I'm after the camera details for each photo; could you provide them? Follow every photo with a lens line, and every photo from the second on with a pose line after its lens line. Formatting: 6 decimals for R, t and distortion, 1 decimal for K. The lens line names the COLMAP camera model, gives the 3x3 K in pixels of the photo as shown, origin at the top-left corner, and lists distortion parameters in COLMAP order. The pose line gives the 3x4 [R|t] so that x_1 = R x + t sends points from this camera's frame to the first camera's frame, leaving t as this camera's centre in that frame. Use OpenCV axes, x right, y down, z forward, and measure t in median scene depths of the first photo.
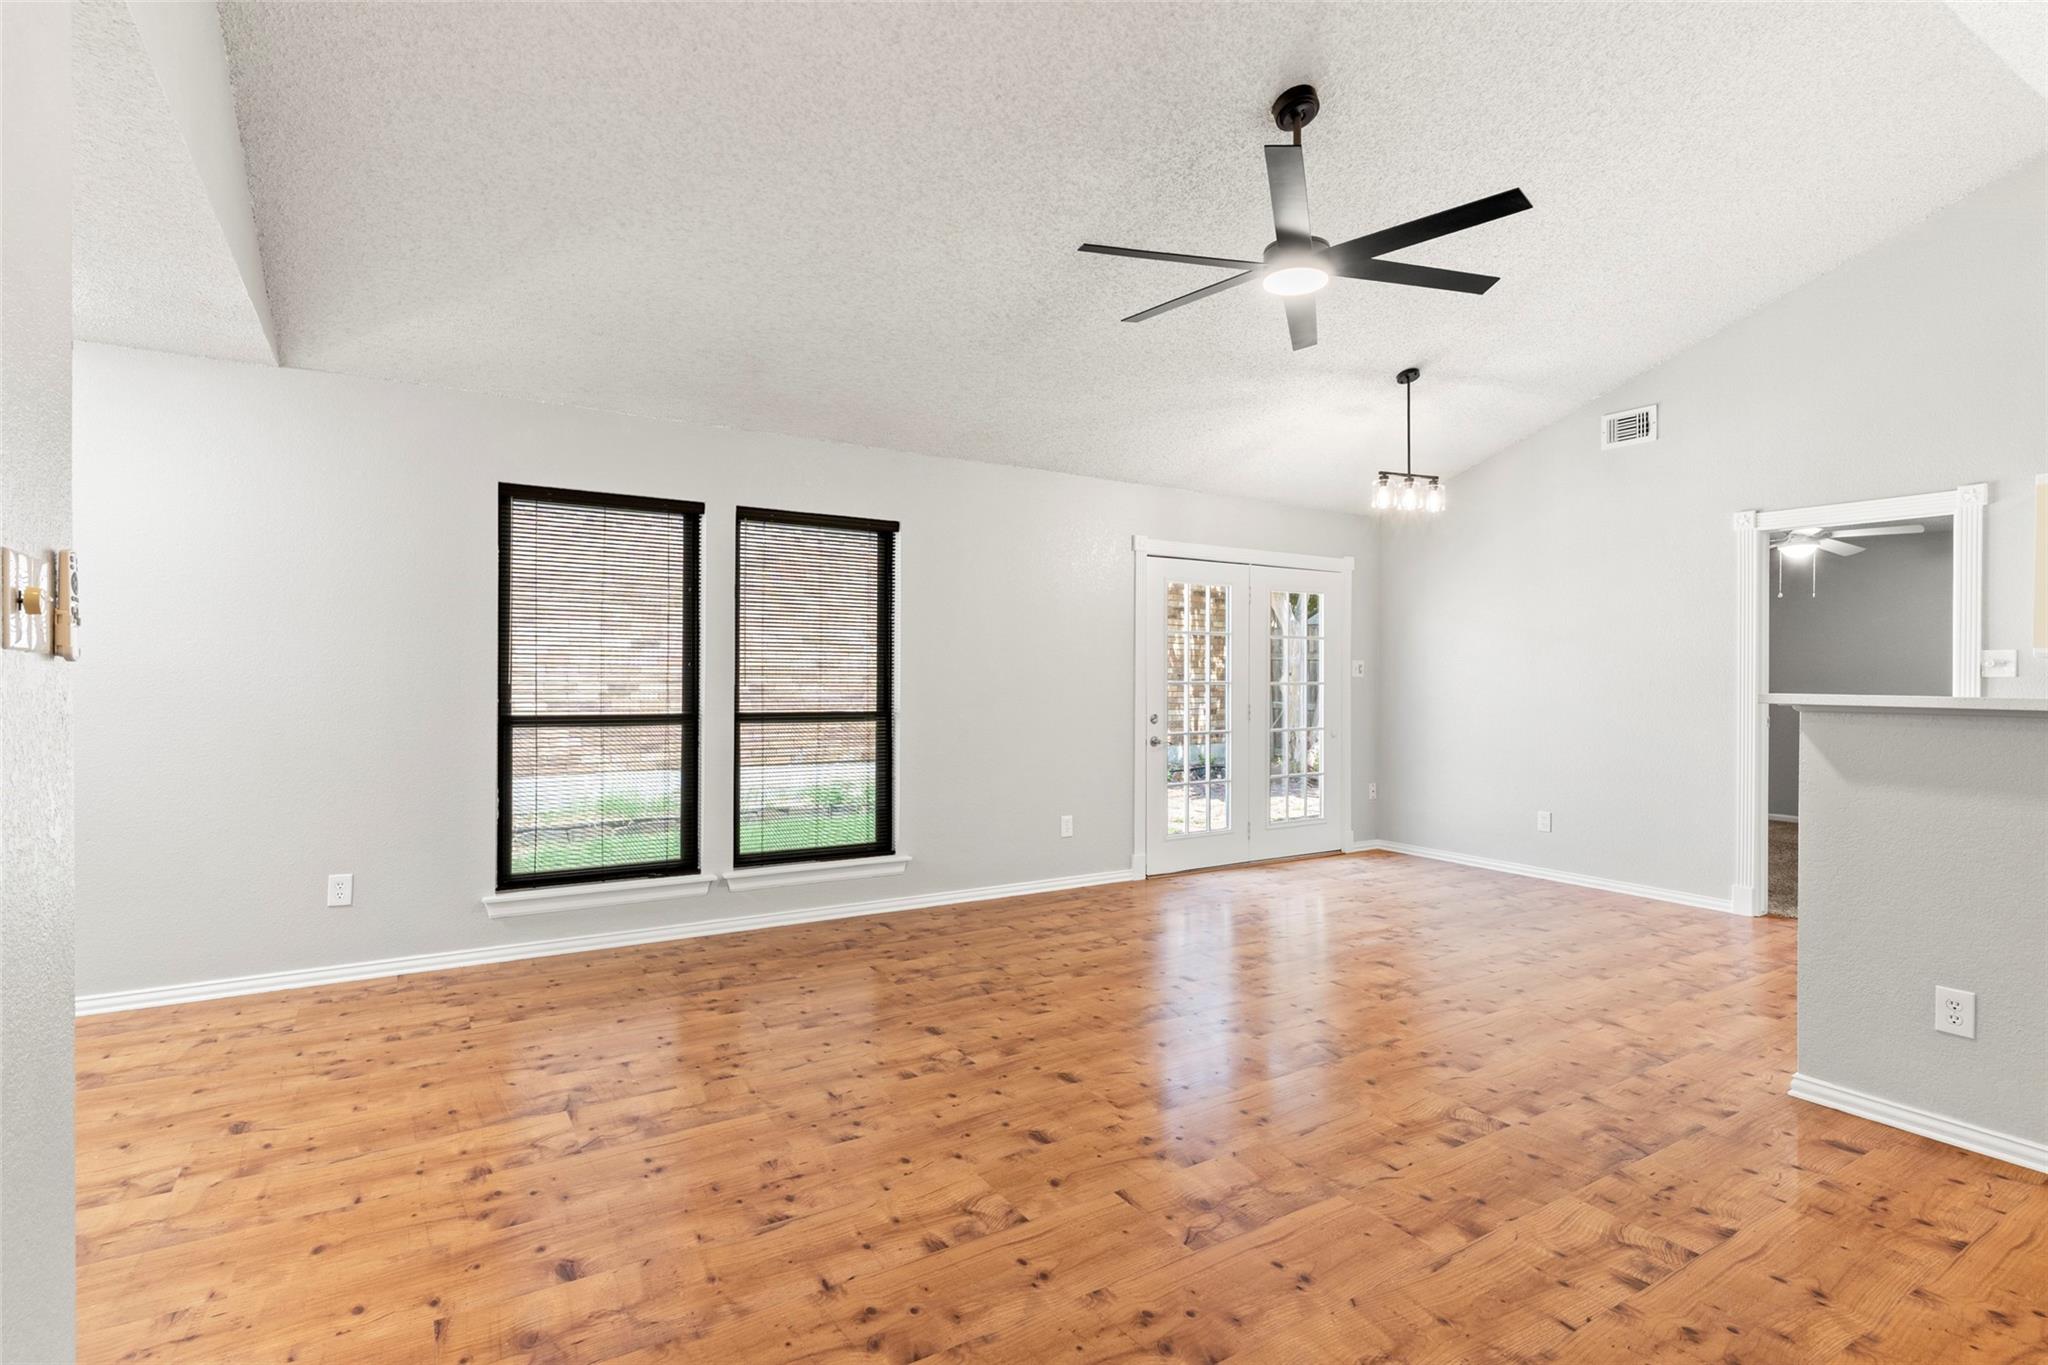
lens RADIAL K [[982.4, 0, 1019.7], [0, 982.4, 679.0], [0, 0, 1]] dist [0.001162, -0.000023]
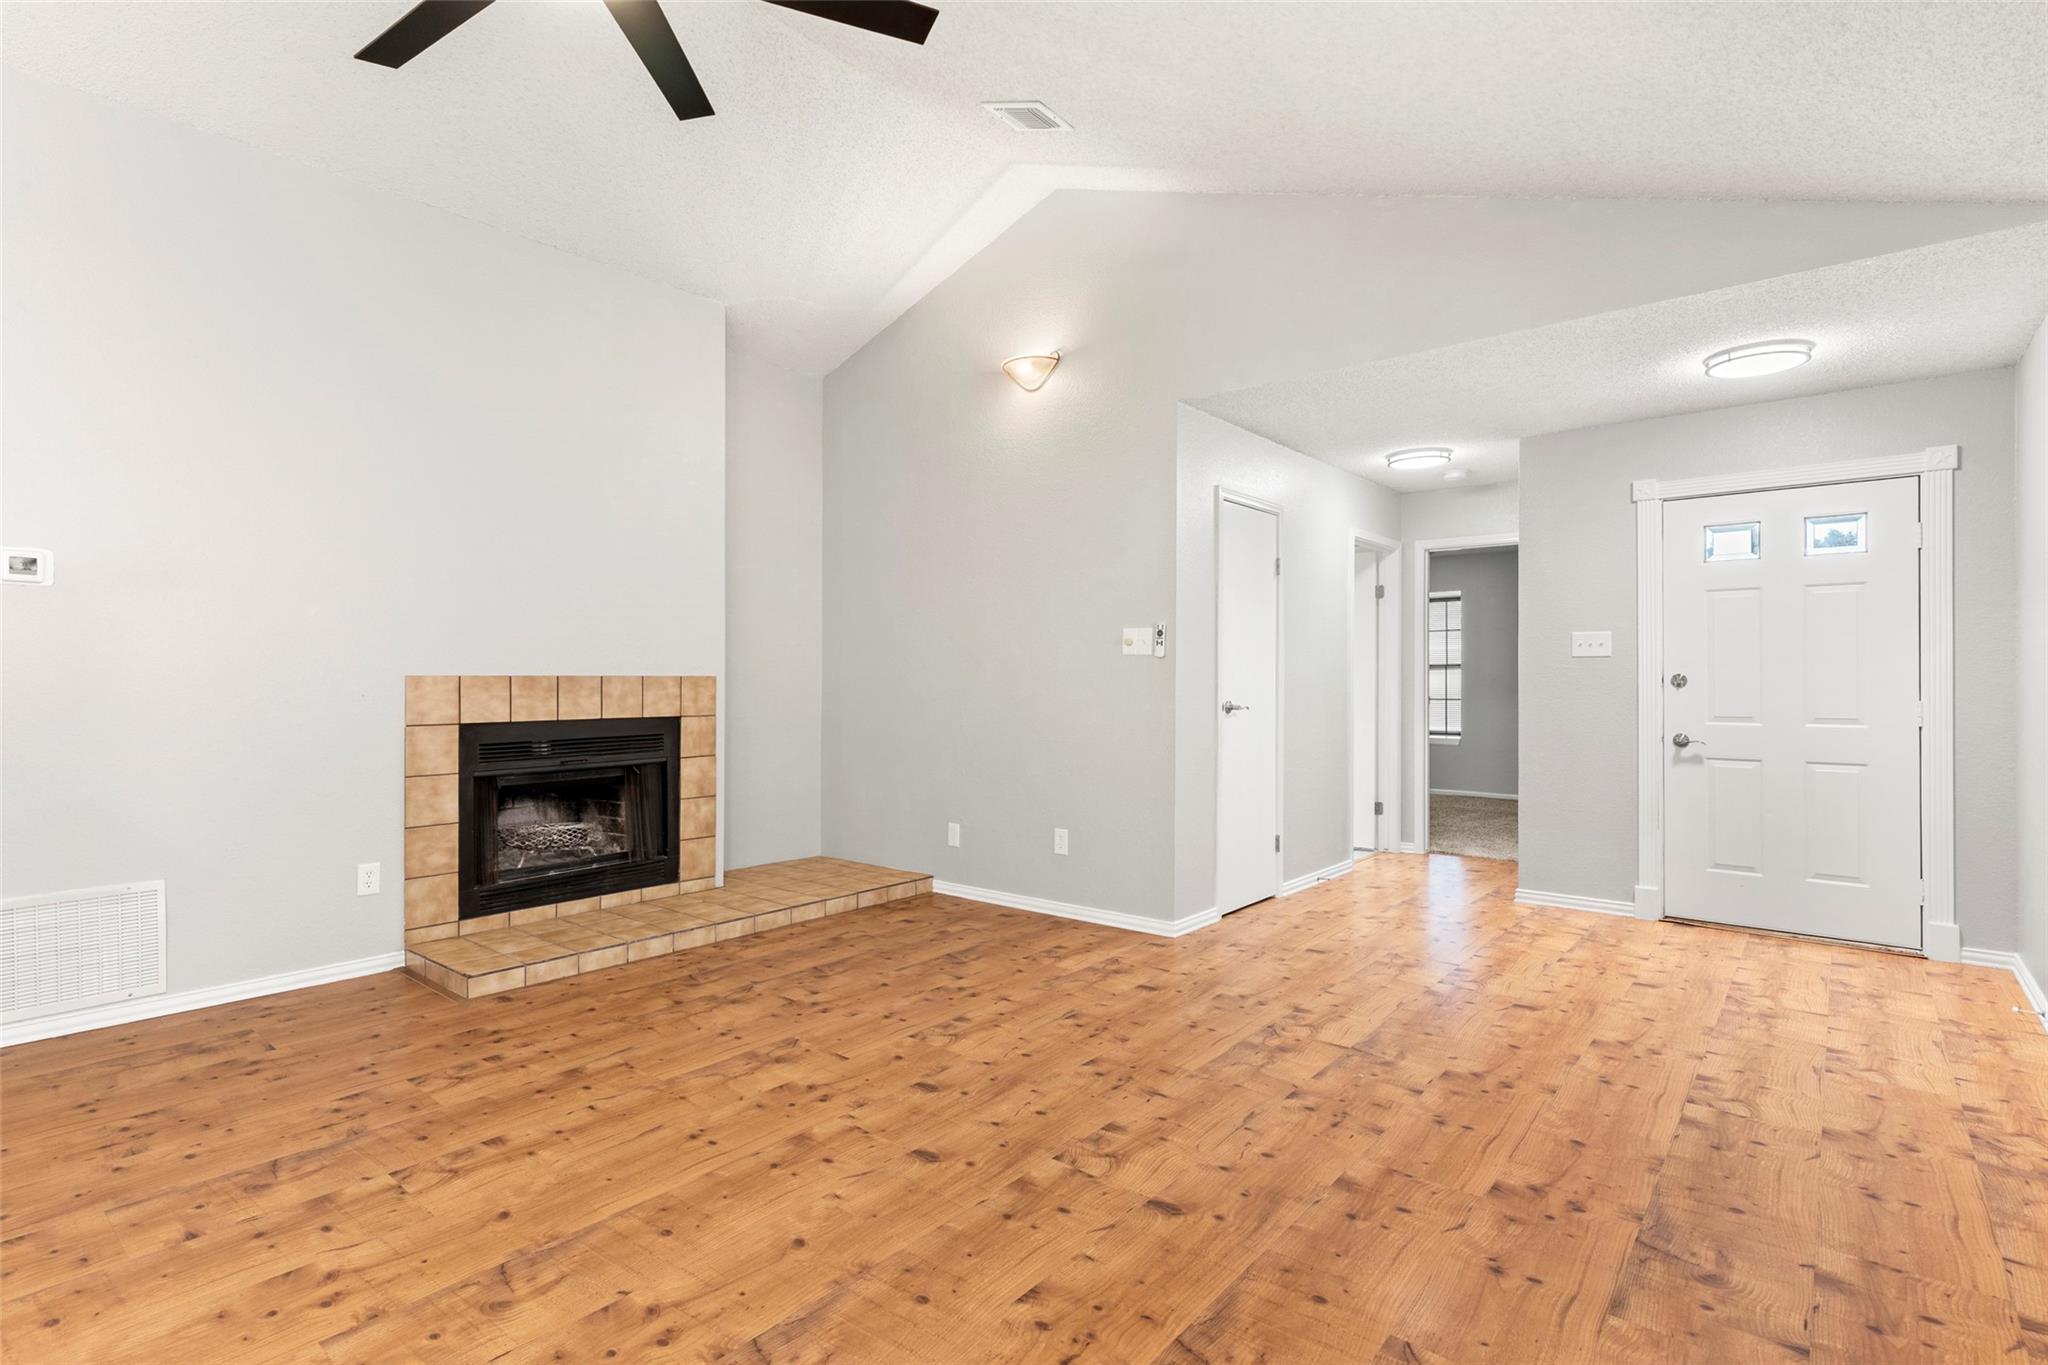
lens RADIAL K [[982.4, 0, 1027.1], [0, 982.4, 677.8], [0, 0, 1]] dist [0.001162, -0.000023]
pose [[-0.945458, -0.007515, -0.325658, 0.265103], [-0.009210, 0.999951, 0.003662, 0.018984], [0.325614, 0.006461, -0.945481, 2.025277]]
